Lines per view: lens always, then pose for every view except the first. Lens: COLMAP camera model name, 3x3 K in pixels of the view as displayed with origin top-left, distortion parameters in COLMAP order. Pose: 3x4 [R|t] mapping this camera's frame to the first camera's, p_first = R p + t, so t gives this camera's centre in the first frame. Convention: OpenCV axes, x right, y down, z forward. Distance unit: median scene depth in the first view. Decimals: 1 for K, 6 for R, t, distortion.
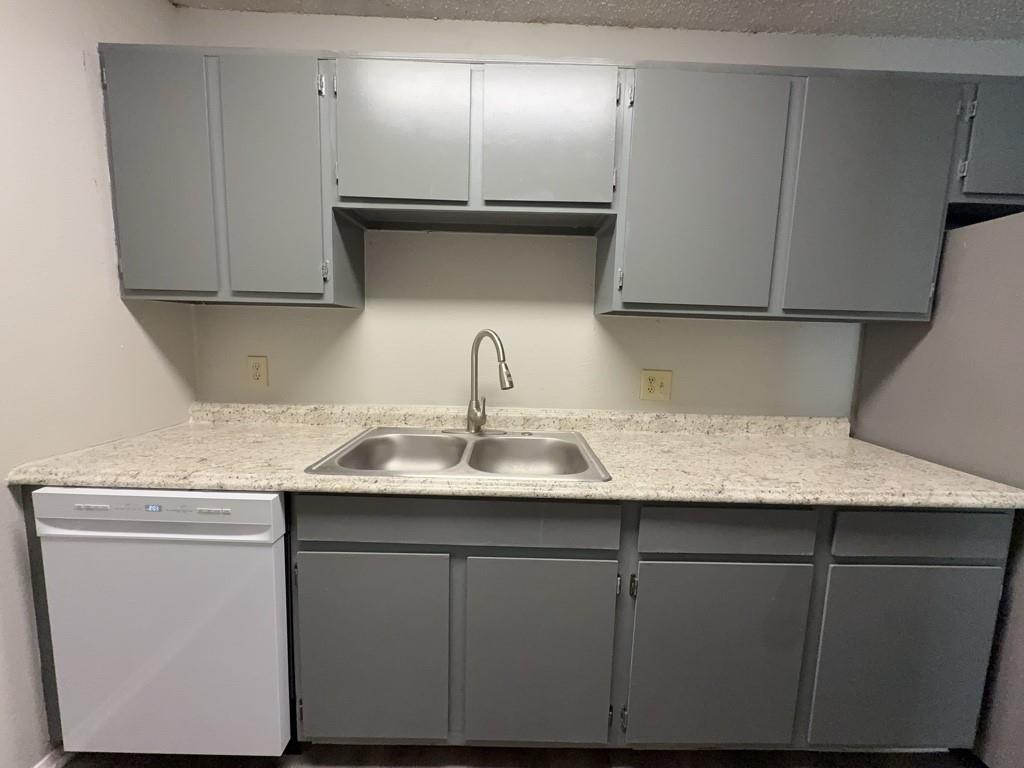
lens RADIAL K [[416.1, 0, 512.0], [0, 416.1, 384.0], [0, 0, 1]] dist [-0.000124, 0.000003]
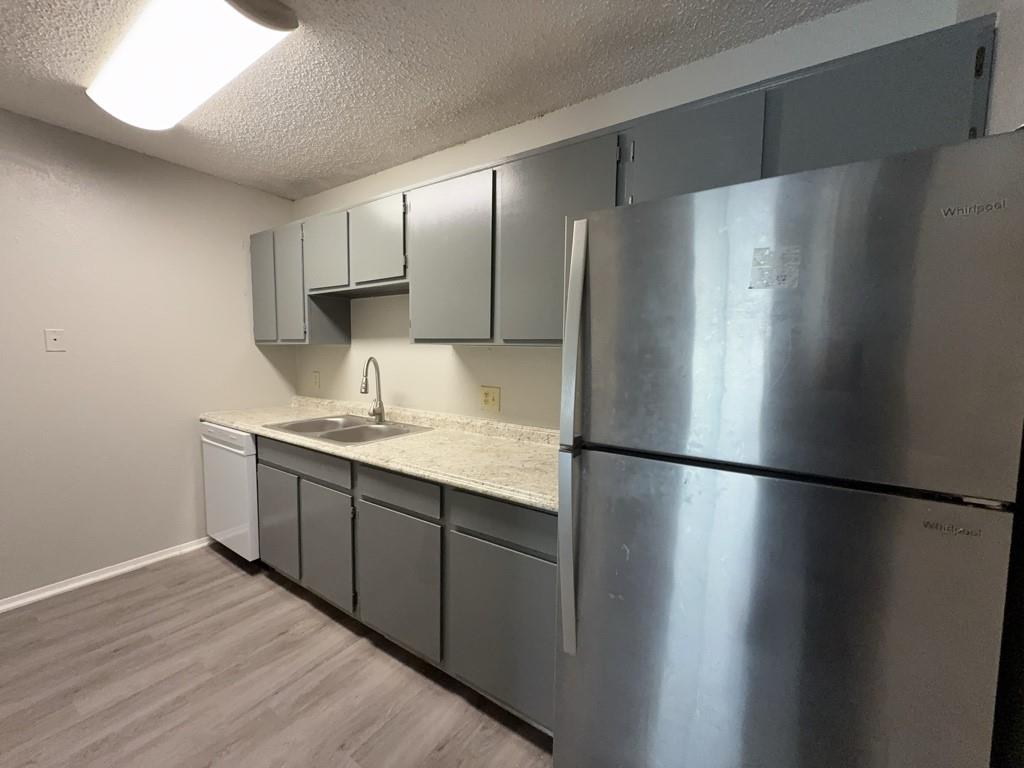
lens RADIAL K [[416.1, 0, 512.0], [0, 416.1, 384.0], [0, 0, 1]] dist [-0.000124, 0.000003]
pose [[0.821828, 0.029417, -0.568975, 1.164222], [-0.058300, 0.997766, -0.032623, -0.004033], [0.566745, 0.059982, 0.821707, -0.017226]]
